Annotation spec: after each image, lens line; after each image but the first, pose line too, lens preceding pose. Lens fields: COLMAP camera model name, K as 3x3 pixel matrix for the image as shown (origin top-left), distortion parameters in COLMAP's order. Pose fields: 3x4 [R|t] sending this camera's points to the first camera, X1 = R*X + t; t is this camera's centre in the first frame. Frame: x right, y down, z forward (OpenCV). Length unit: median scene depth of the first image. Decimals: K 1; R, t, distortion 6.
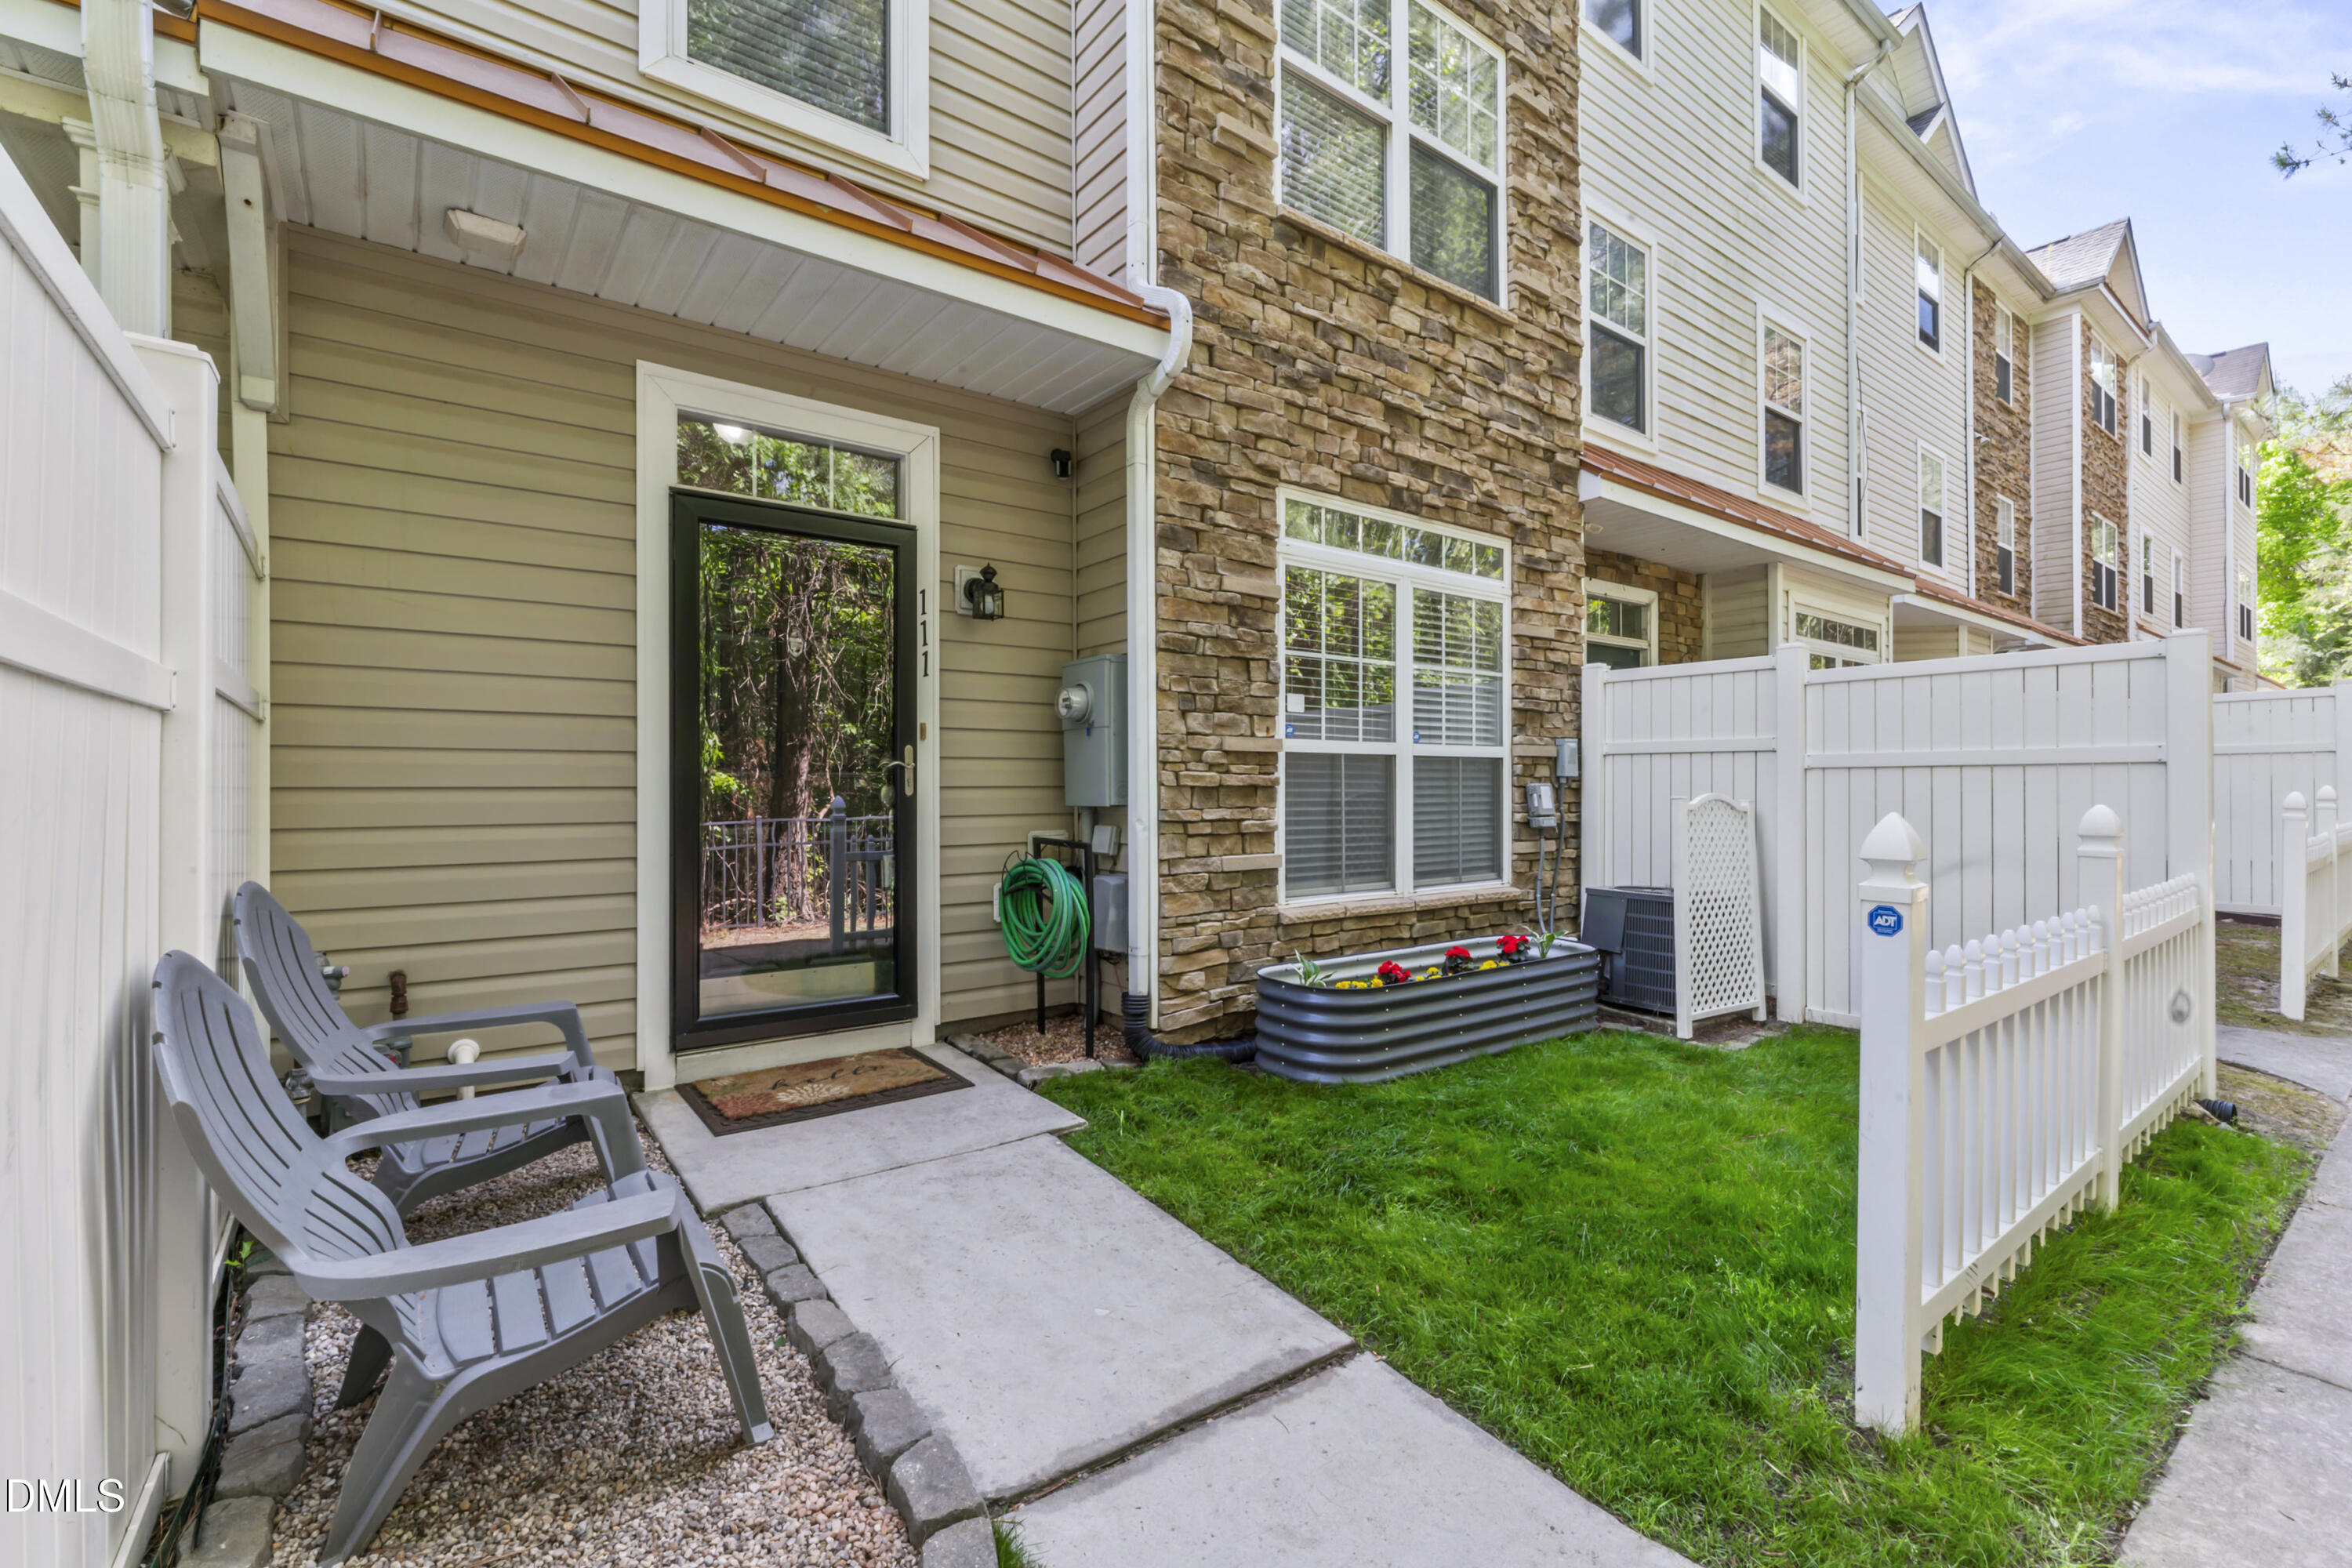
lens RADIAL K [[1023.0, 0, 1190.7], [0, 1023.0, 782.5], [0, 0, 1]] dist [-0.004835, 0.001974]
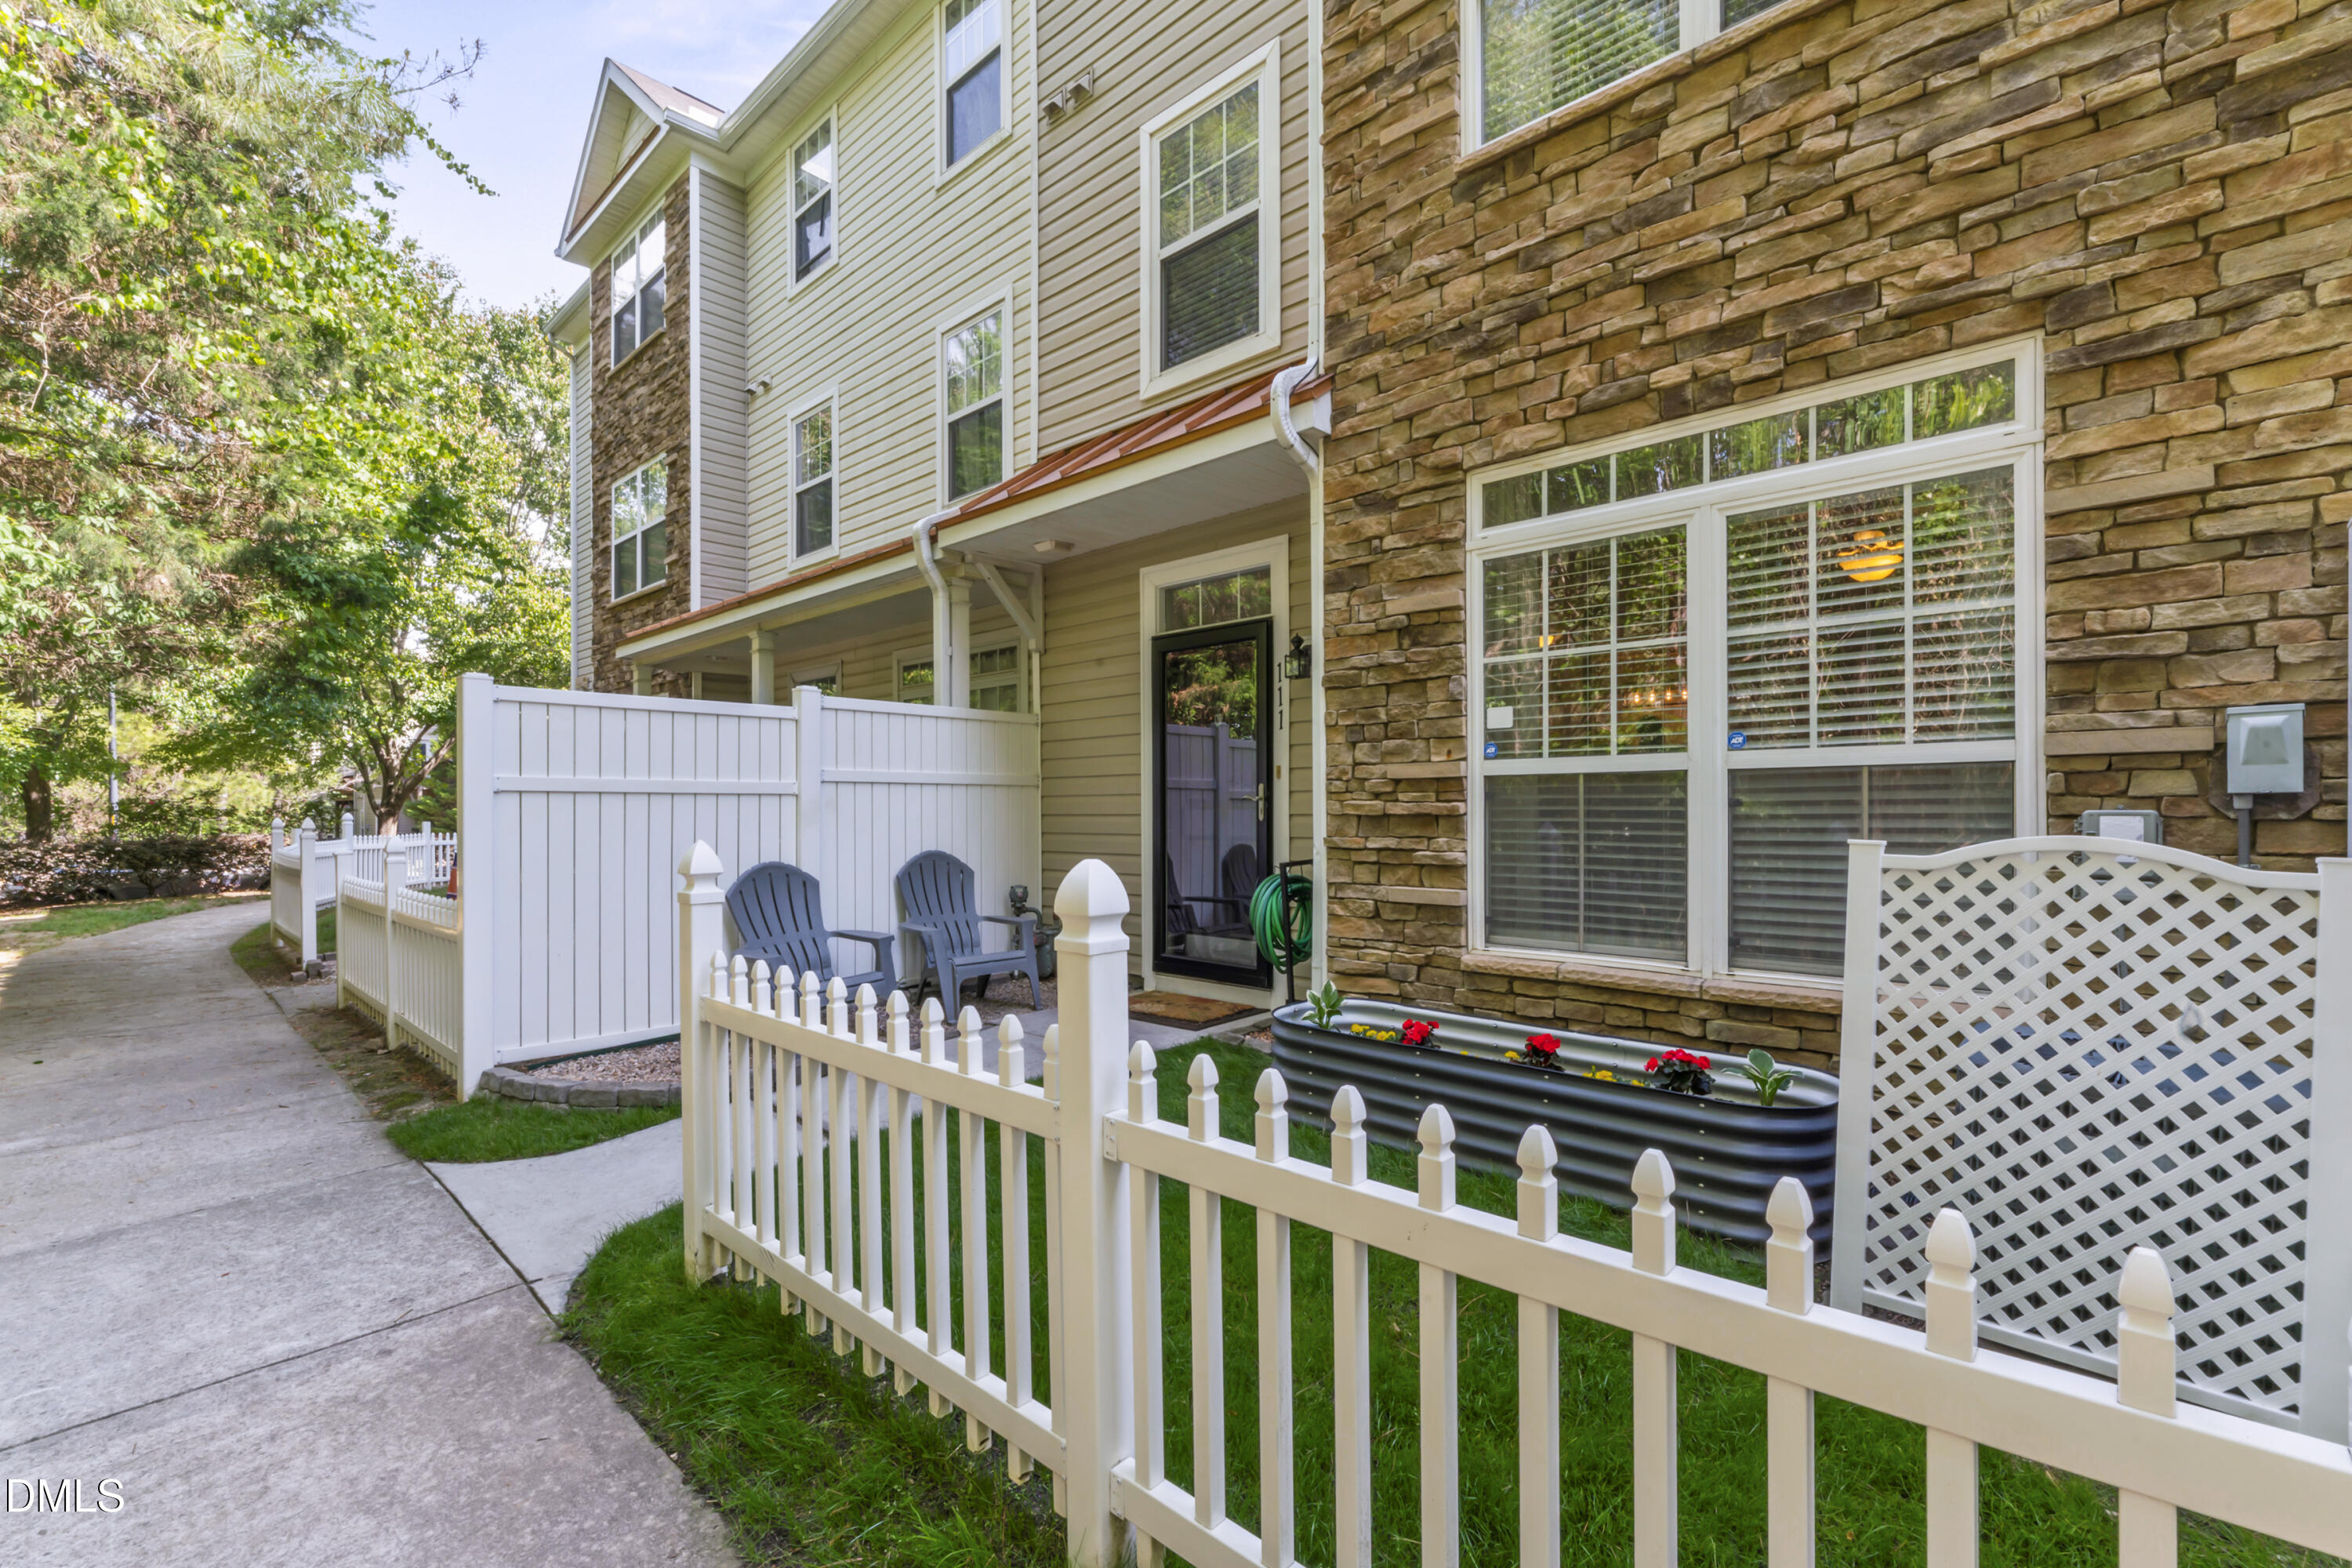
lens RADIAL K [[1023.0, 0, 1192.0], [0, 1023.0, 804.5], [0, 0, 1]] dist [-0.004835, 0.001974]
pose [[0.165940, -0.001919, -0.986134, 0.919490], [0.012416, 0.999923, 0.000143, -0.008559], [0.986058, -0.012267, 0.165951, 0.613392]]
